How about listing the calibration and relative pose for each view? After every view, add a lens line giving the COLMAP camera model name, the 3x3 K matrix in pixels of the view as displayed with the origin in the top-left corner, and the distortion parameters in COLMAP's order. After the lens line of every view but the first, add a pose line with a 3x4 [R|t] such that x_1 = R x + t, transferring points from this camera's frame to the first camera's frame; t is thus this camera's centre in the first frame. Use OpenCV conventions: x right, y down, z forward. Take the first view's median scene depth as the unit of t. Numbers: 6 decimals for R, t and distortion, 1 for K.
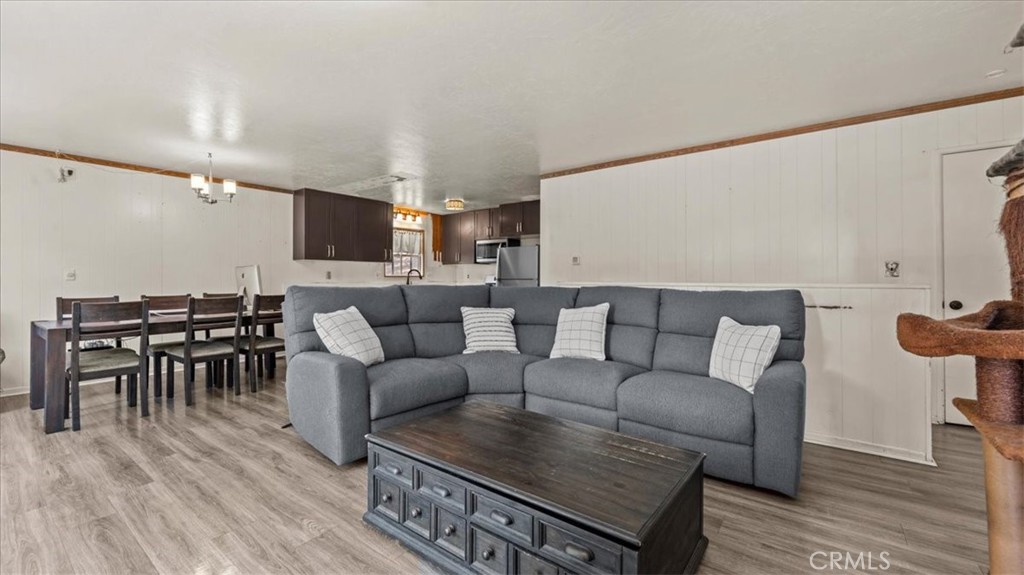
lens RADIAL K [[415.8, 0, 516.1], [0, 415.8, 280.6], [0, 0, 1]] dist [-0.001462, -0.000062]
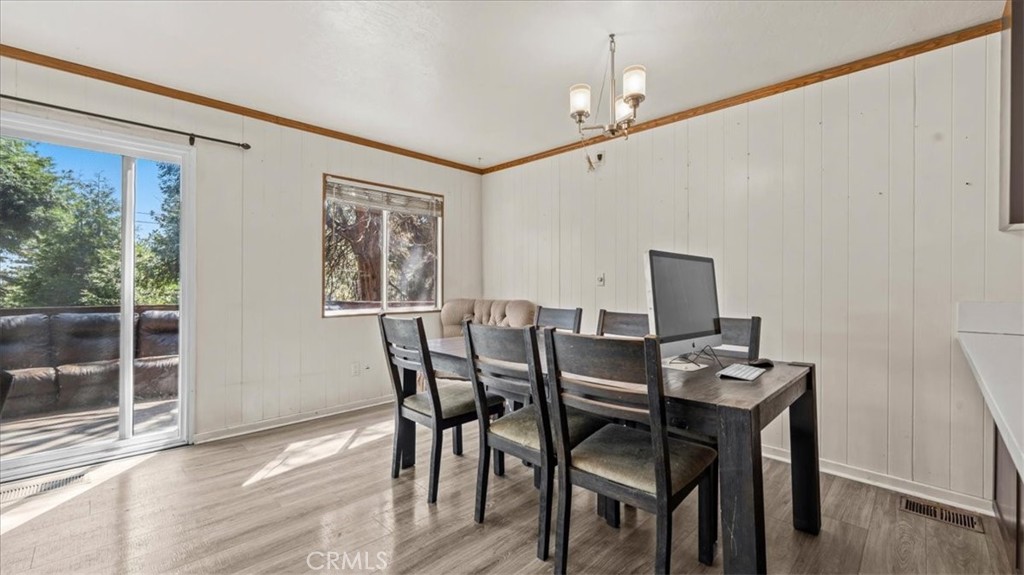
lens RADIAL K [[415.8, 0, 512.7], [0, 415.8, 280.6], [0, 0, 1]] dist [-0.001462, -0.000062]
pose [[-0.146521, -0.000603, -0.989207, -0.122983], [-0.007623, 0.999971, 0.000519, -0.005553], [0.989178, 0.007617, -0.146521, 0.536024]]
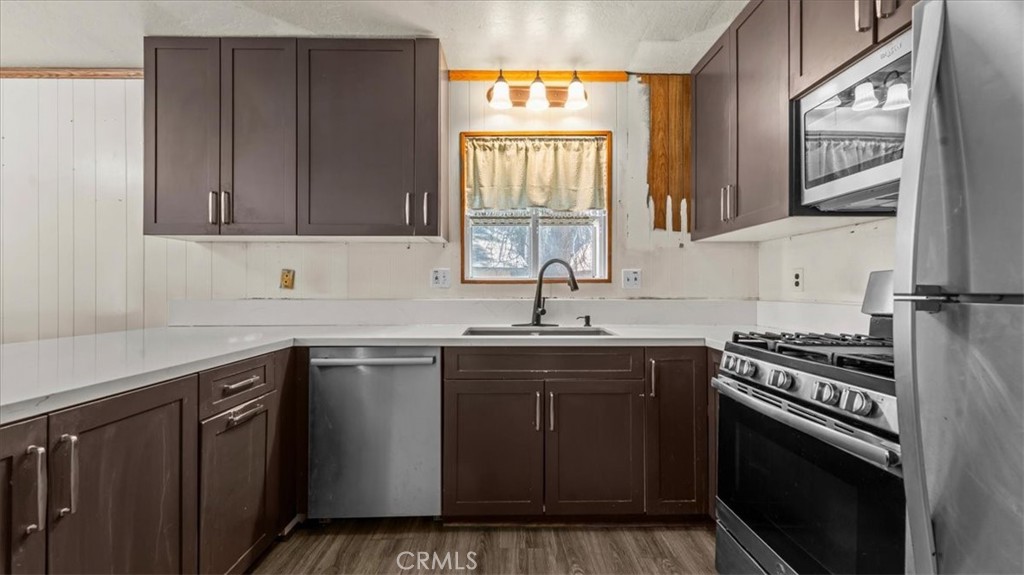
lens RADIAL K [[415.8, 0, 513.8], [0, 415.8, 285.3], [0, 0, 1]] dist [-0.001462, -0.000062]
pose [[0.613195, -0.004223, -0.789920, -0.023188], [-0.003752, 0.999959, -0.008258, -0.004207], [0.789923, 0.008028, 0.613154, 0.801362]]
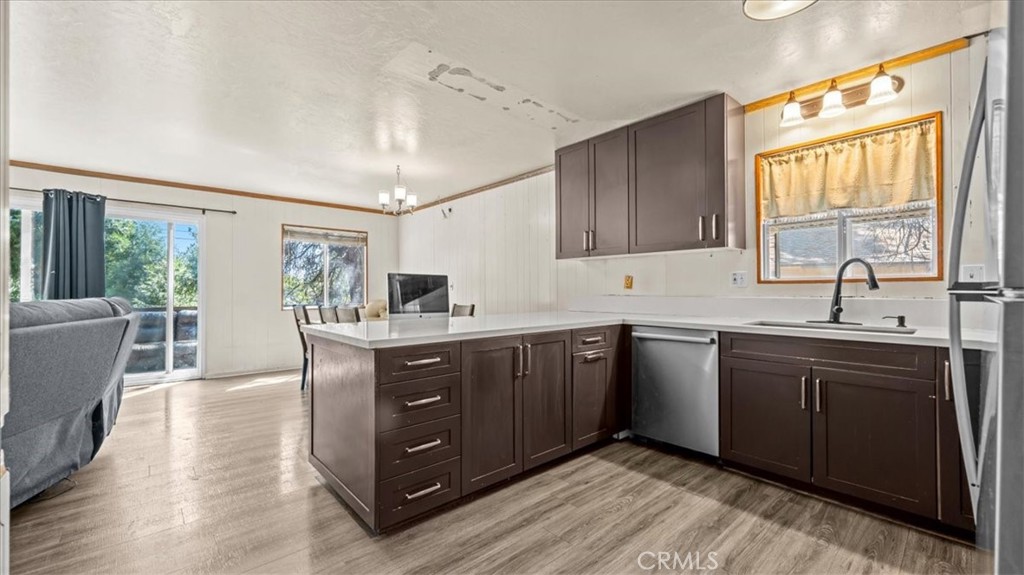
lens RADIAL K [[415.8, 0, 509.1], [0, 415.8, 286.0], [0, 0, 1]] dist [-0.001462, -0.000062]
pose [[-0.204478, -0.006437, -0.978850, 0.113497], [-0.000458, 0.999979, -0.006481, -0.003419], [0.978871, -0.000876, -0.204477, 0.823862]]
